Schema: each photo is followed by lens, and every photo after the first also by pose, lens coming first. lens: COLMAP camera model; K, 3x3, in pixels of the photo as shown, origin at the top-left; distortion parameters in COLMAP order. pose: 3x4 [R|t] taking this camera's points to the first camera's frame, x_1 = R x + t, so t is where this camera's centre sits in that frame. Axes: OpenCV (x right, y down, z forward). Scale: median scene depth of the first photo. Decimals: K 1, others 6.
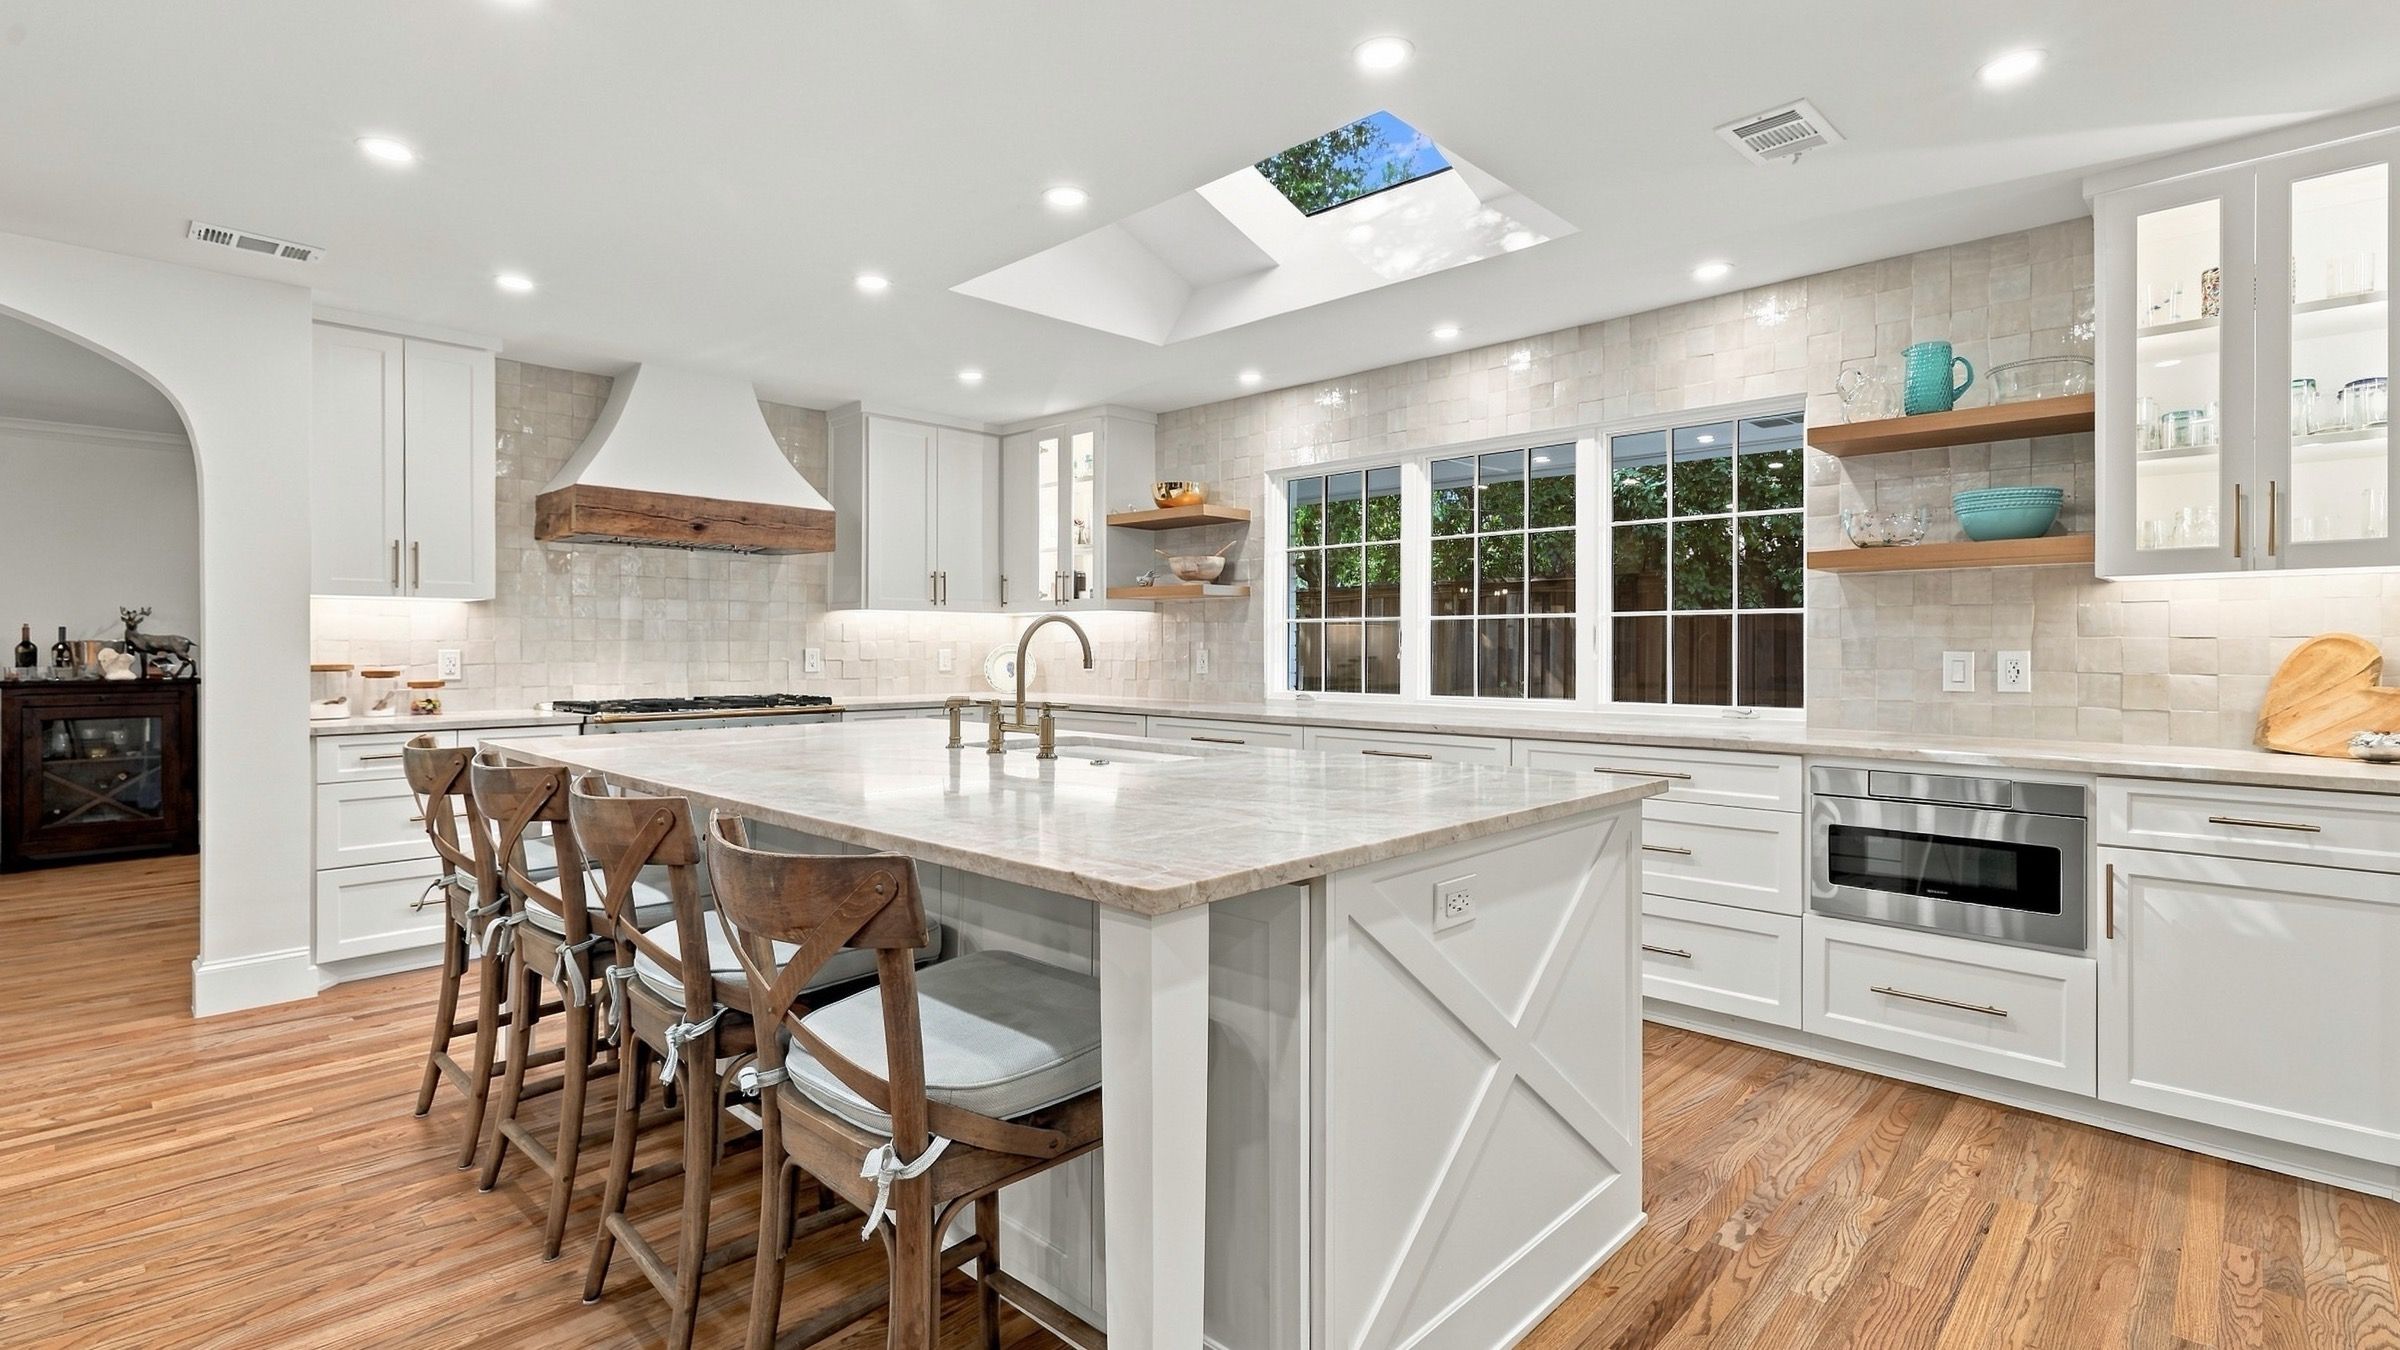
lens RADIAL K [[1108.8, 0, 1194.0], [0, 1108.8, 636.5], [0, 0, 1]] dist [-0.000101, -0.000129]
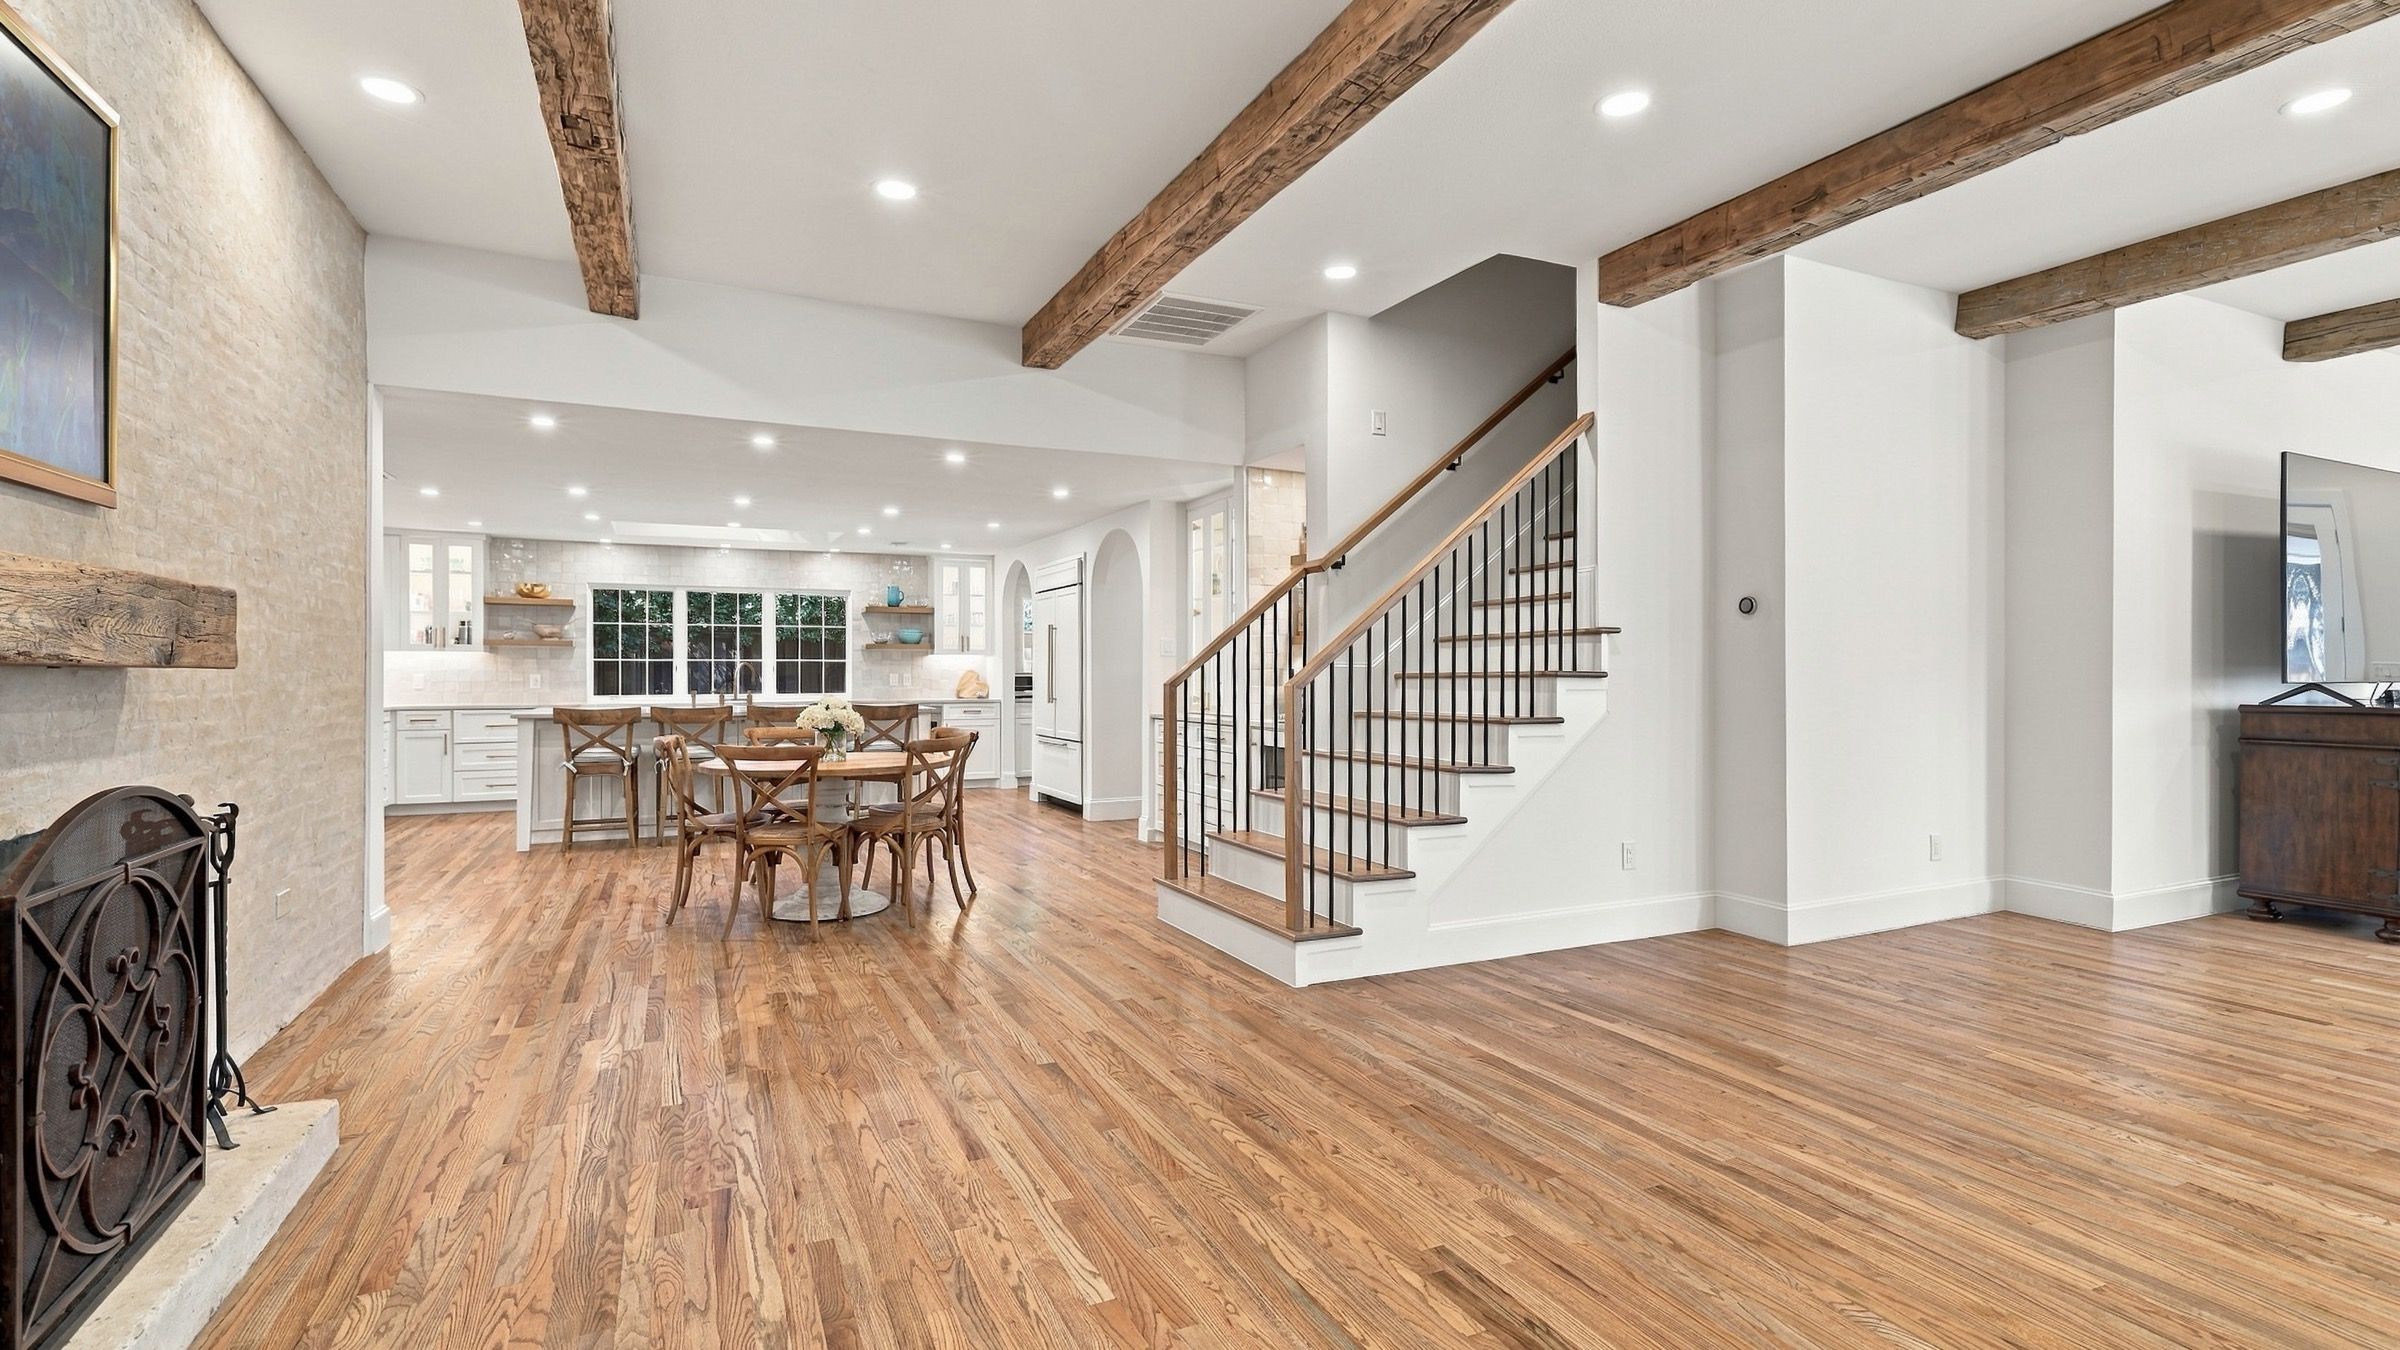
lens RADIAL K [[1108.8, 0, 1209.9], [0, 1108.8, 678.6], [0, 0, 1]] dist [-0.000101, -0.000129]
pose [[0.343035, -0.009352, 0.939276, -1.668009], [-0.010046, 0.999857, 0.013624, -0.021877], [-0.939269, -0.014110, 0.342892, -0.832310]]
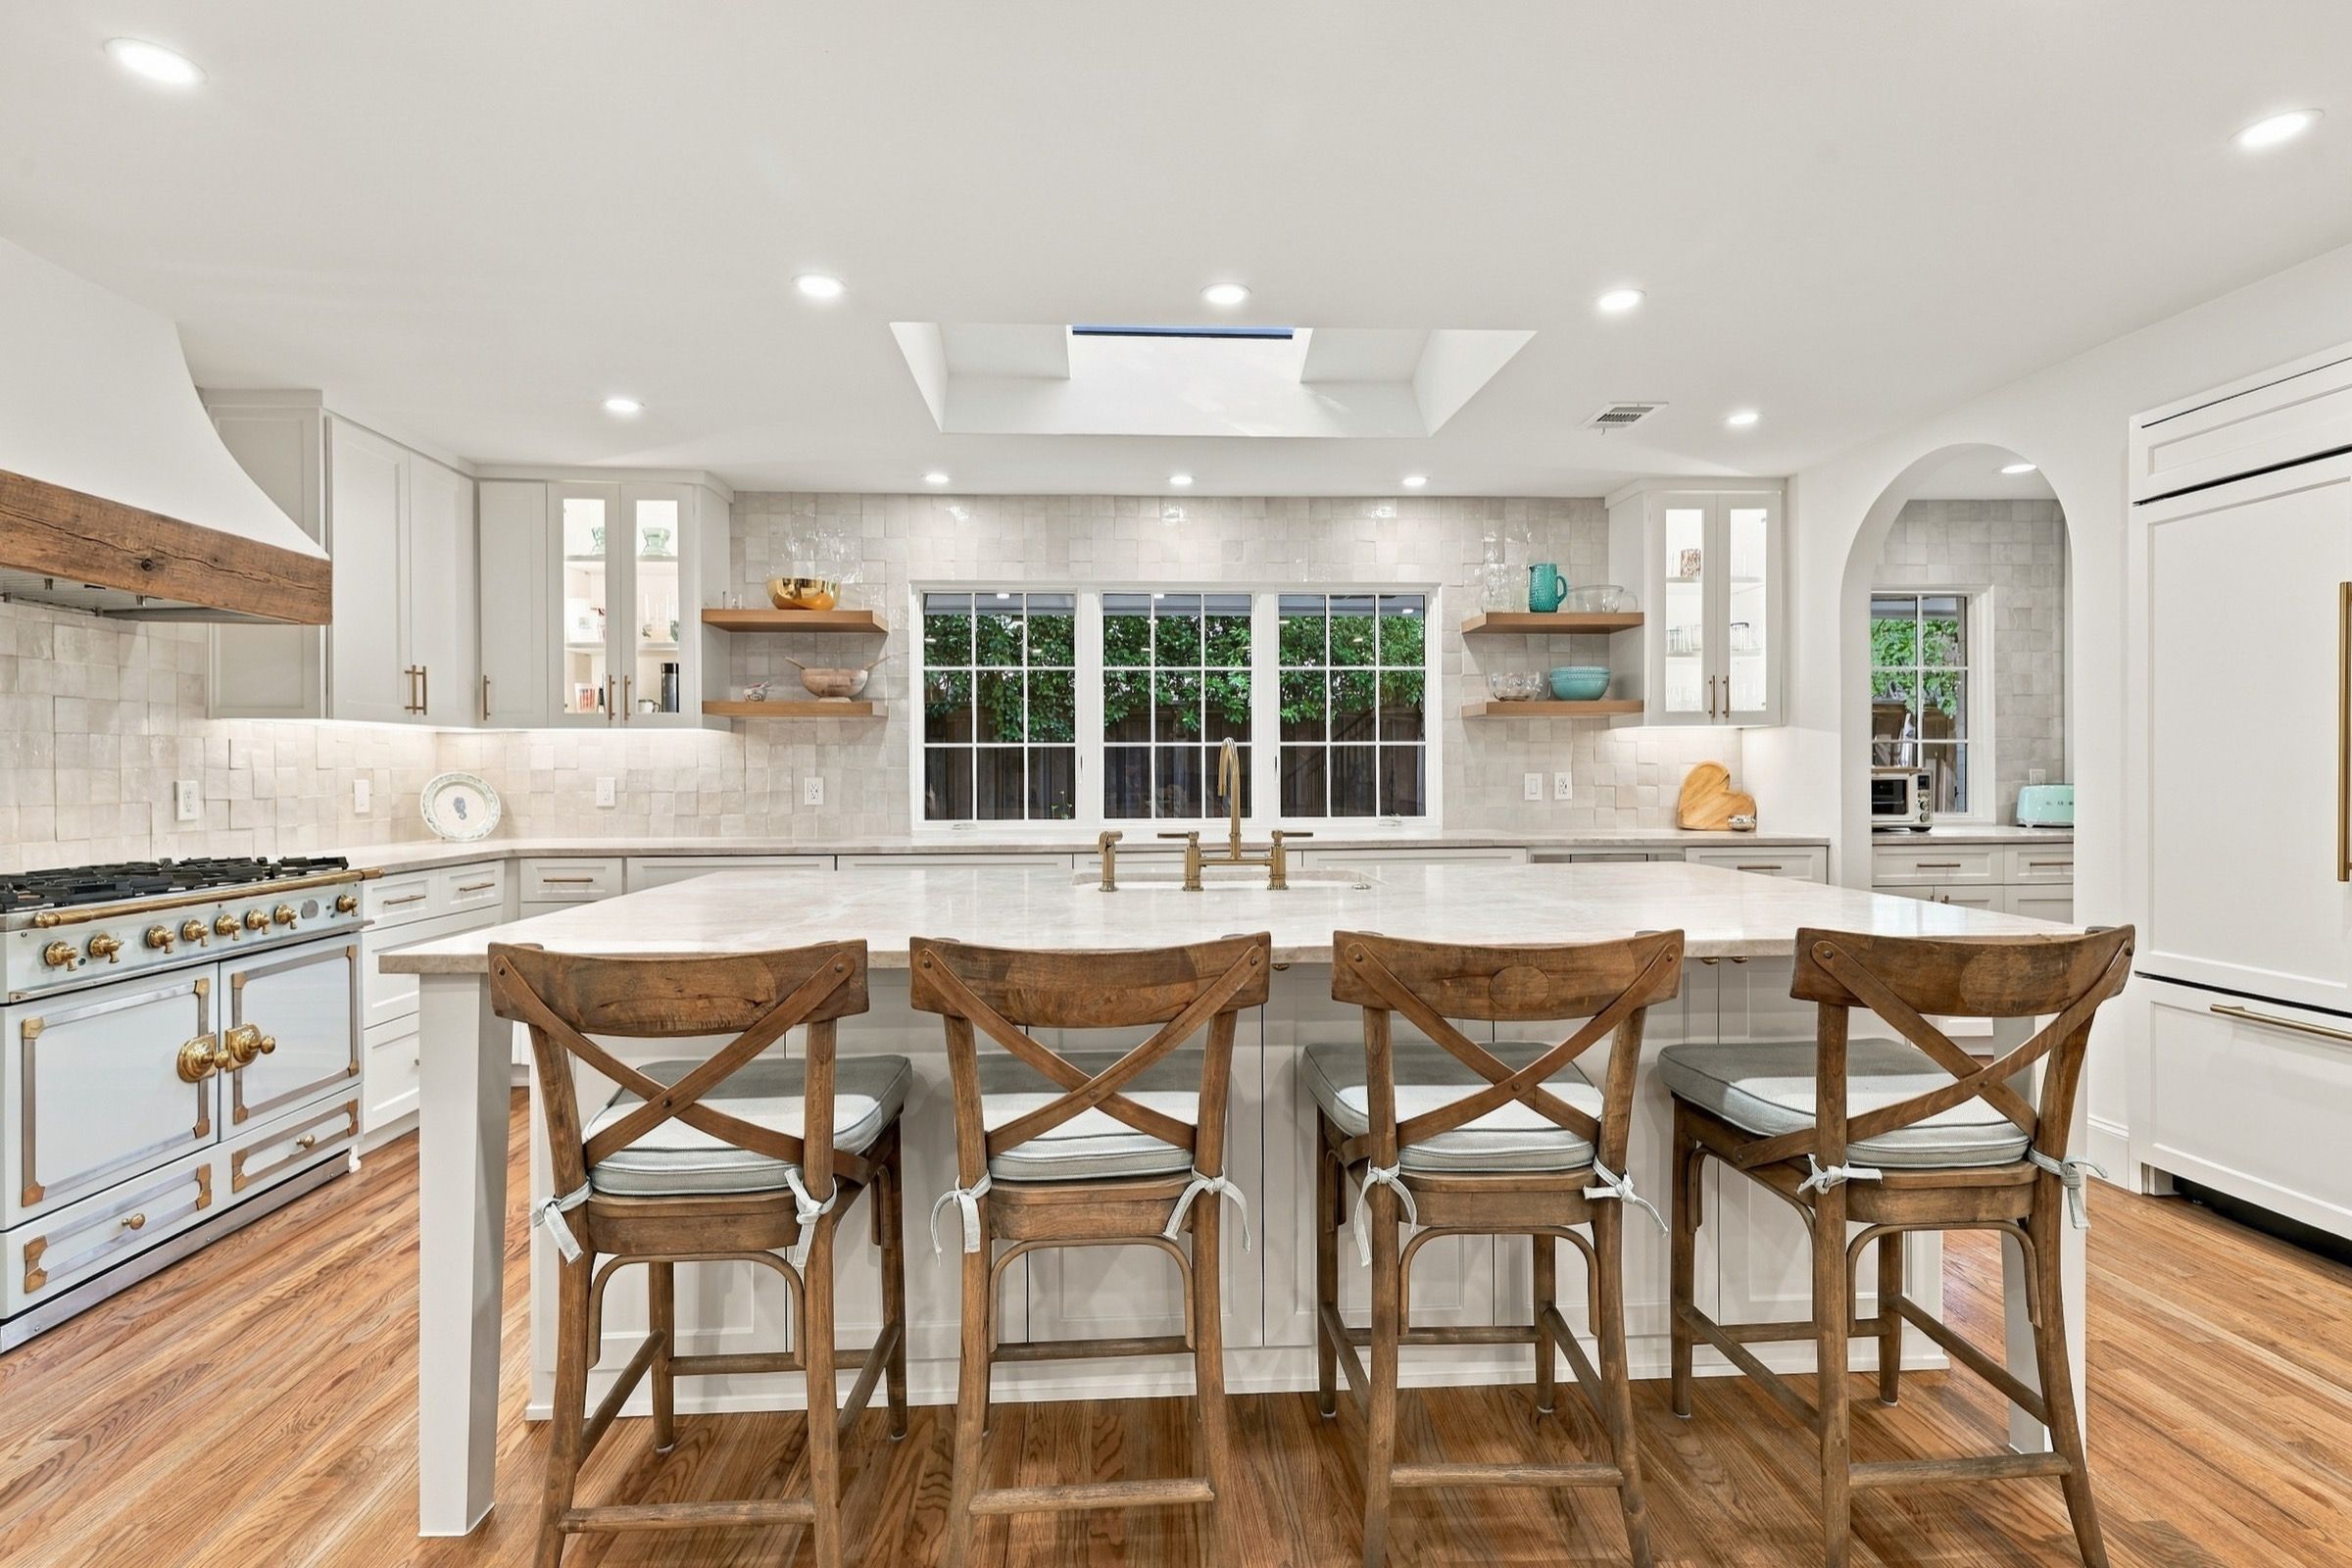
lens RADIAL K [[1111.5, 0, 1171.7], [0, 1111.5, 779.7], [0, 0, 1]] dist [0.000827, -0.000013]
pose [[0.676023, -0.011672, 0.736788, -0.561007], [-0.002219, 0.999838, 0.017875, -0.002188], [-0.736877, -0.013719, 0.675887, 0.264454]]
